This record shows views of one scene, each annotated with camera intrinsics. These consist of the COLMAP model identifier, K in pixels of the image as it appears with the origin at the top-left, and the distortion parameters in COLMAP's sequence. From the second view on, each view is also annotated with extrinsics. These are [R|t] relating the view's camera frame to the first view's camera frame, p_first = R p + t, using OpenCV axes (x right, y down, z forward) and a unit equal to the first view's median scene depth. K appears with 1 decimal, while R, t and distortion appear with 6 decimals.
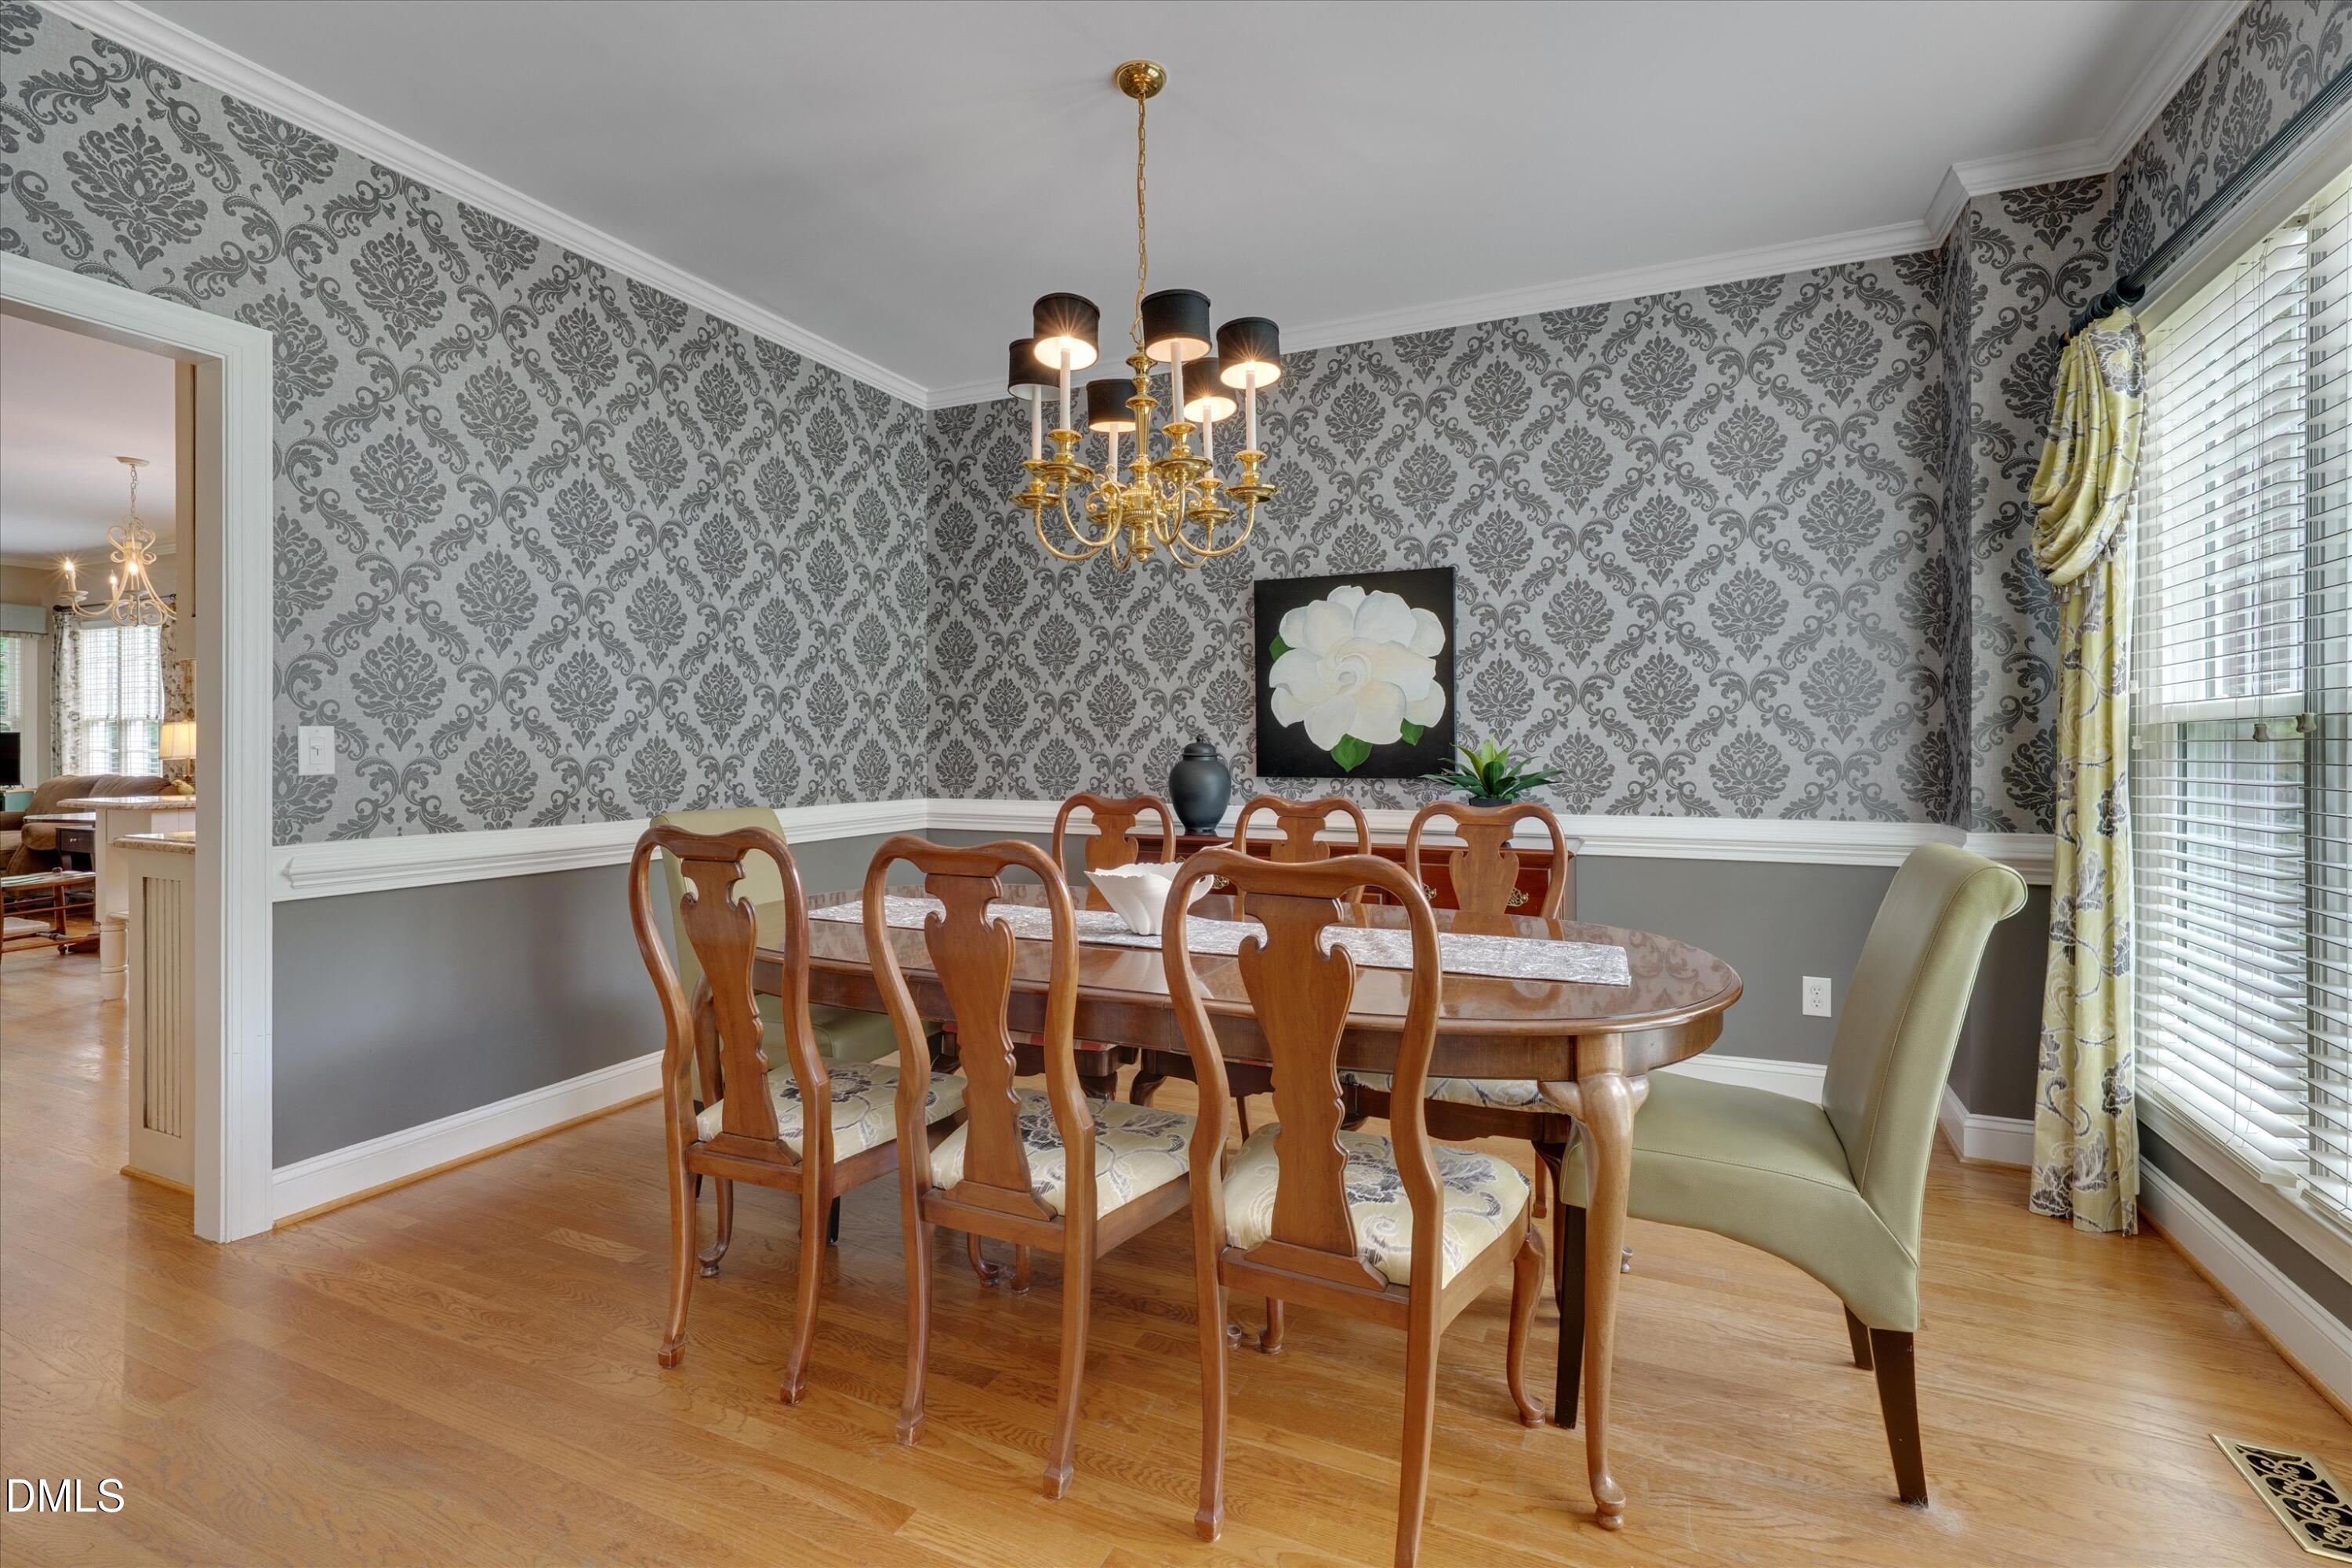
lens RADIAL K [[1060.4, 0, 1178.4], [0, 1060.4, 741.3], [0, 0, 1]] dist [-0.003809, -0.000185]
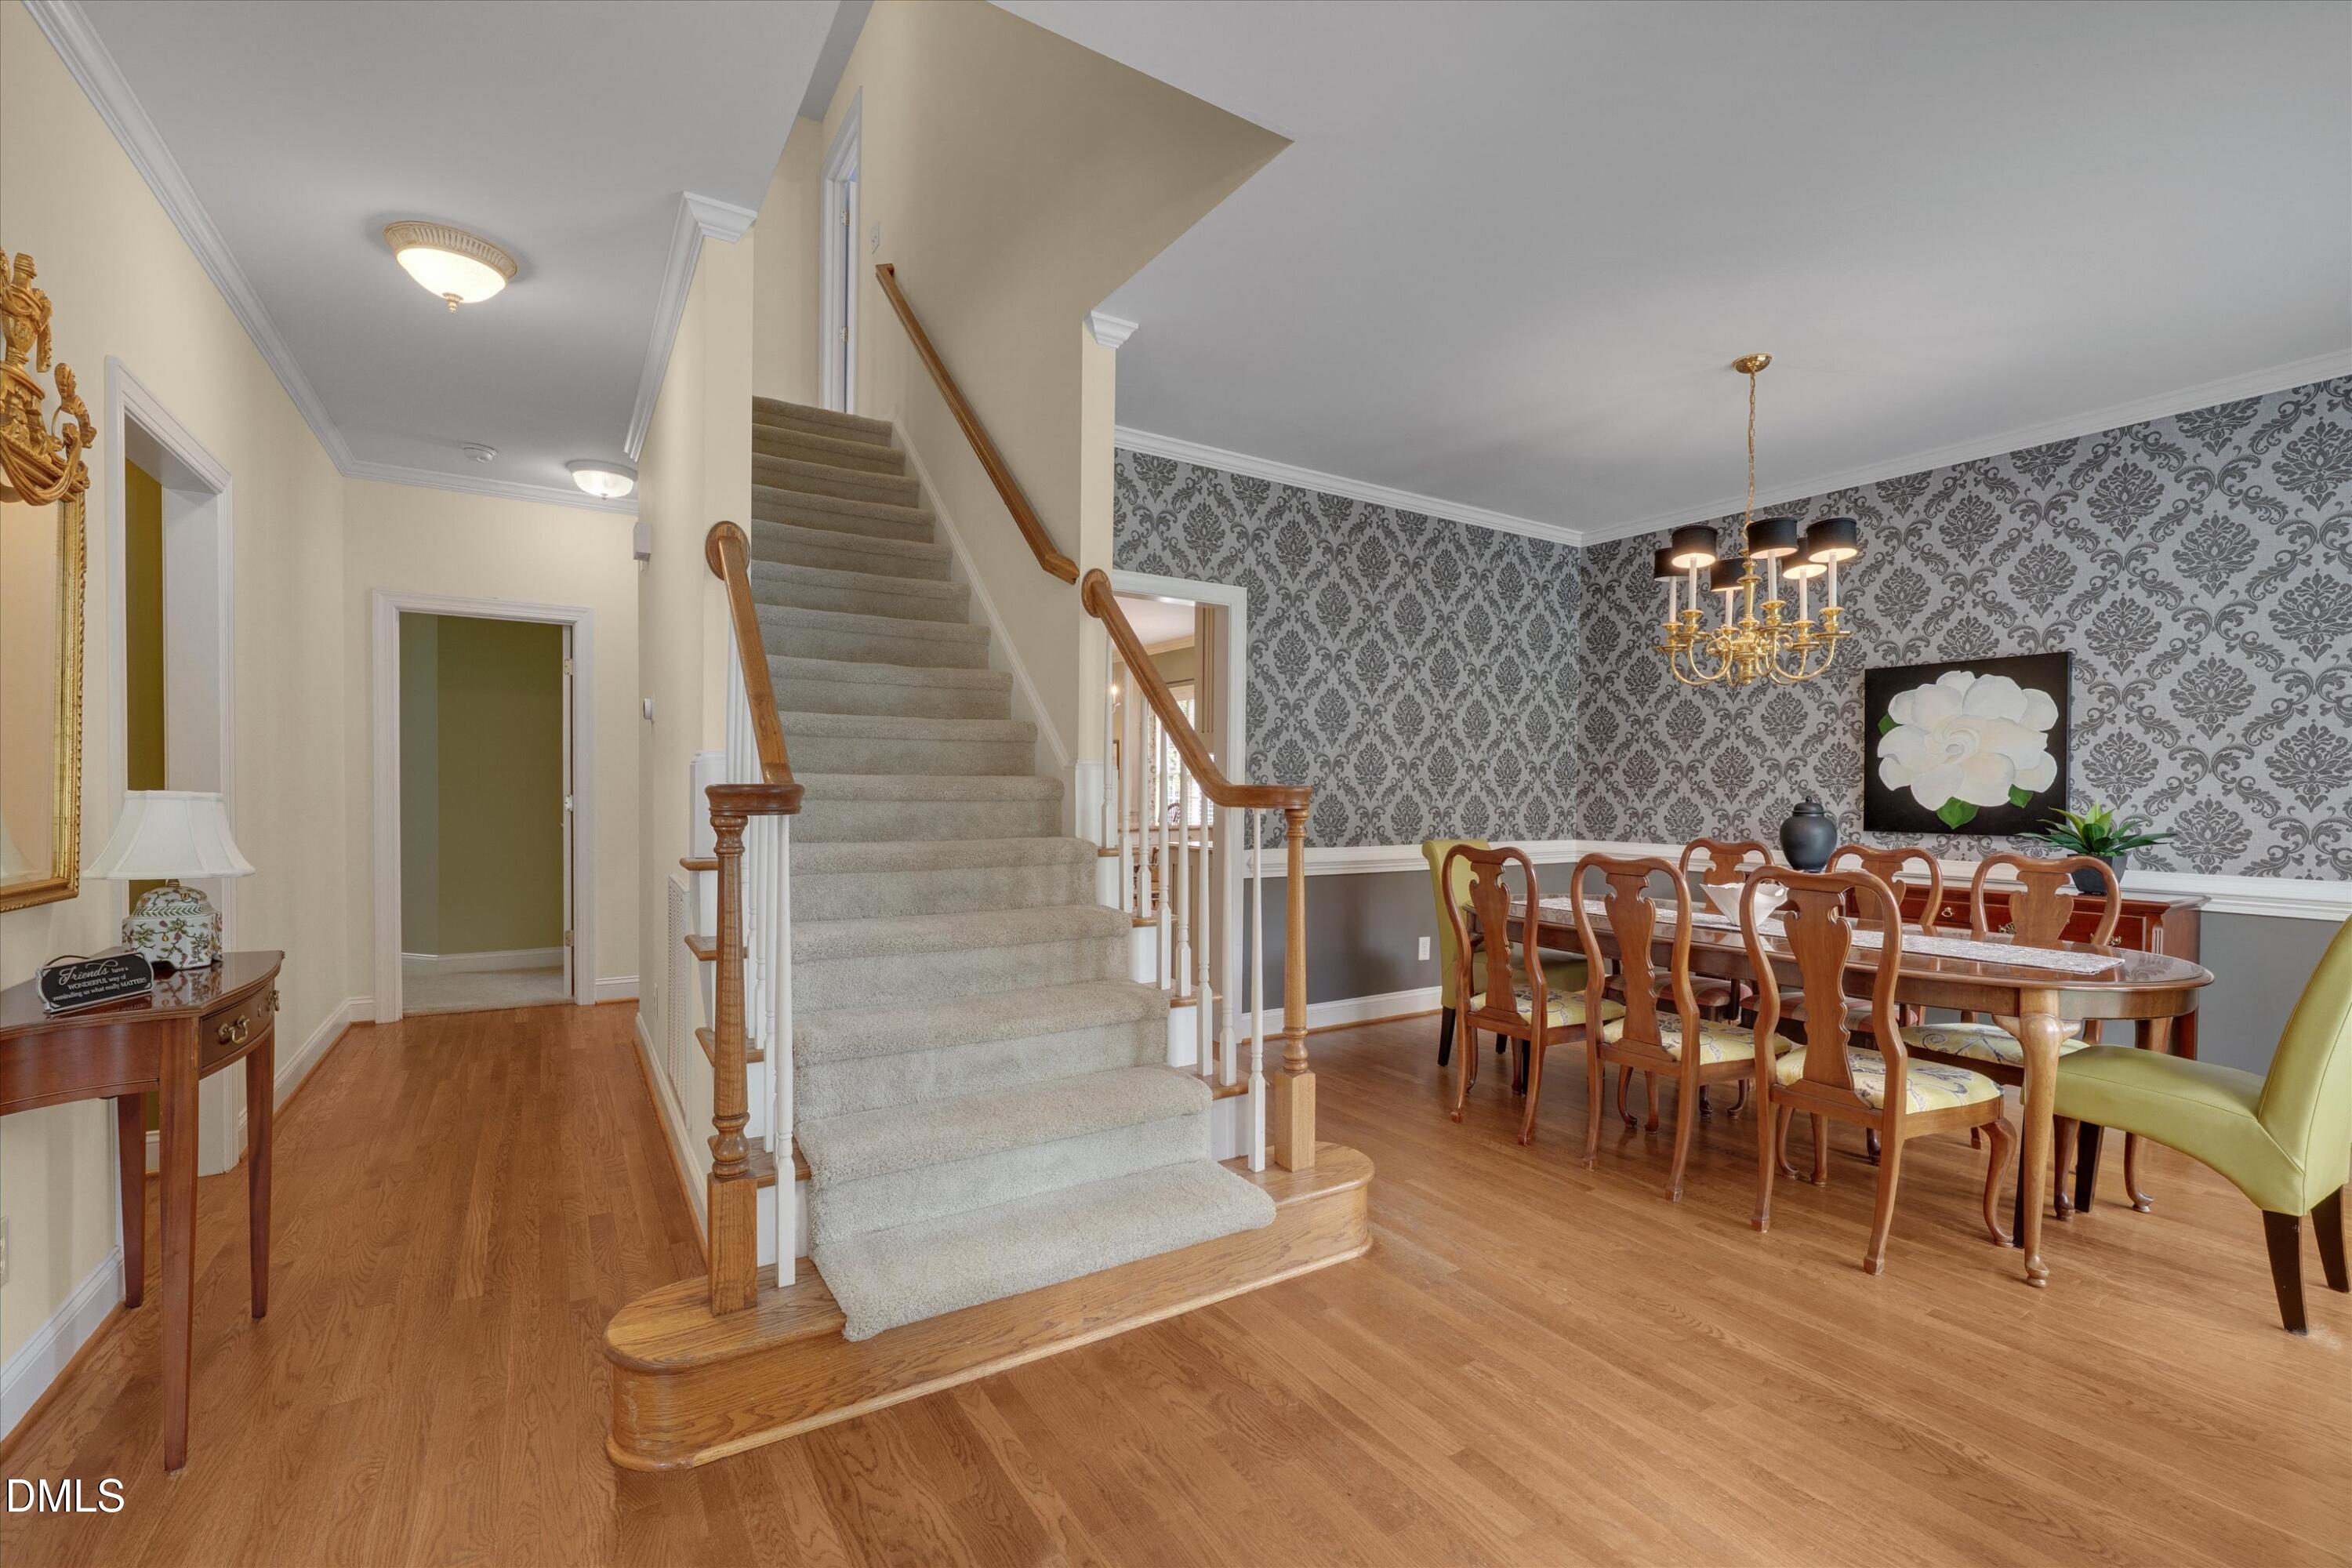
lens RADIAL K [[1012.8, 0, 1203.8], [0, 1012.8, 811.2], [0, 0, 1]] dist [-0.003186, -0.000028]
pose [[0.847673, 0.020338, -0.530128, 0.050023], [-0.008457, 0.999656, 0.024827, -0.012263], [0.530451, -0.016562, 0.847554, -0.407989]]
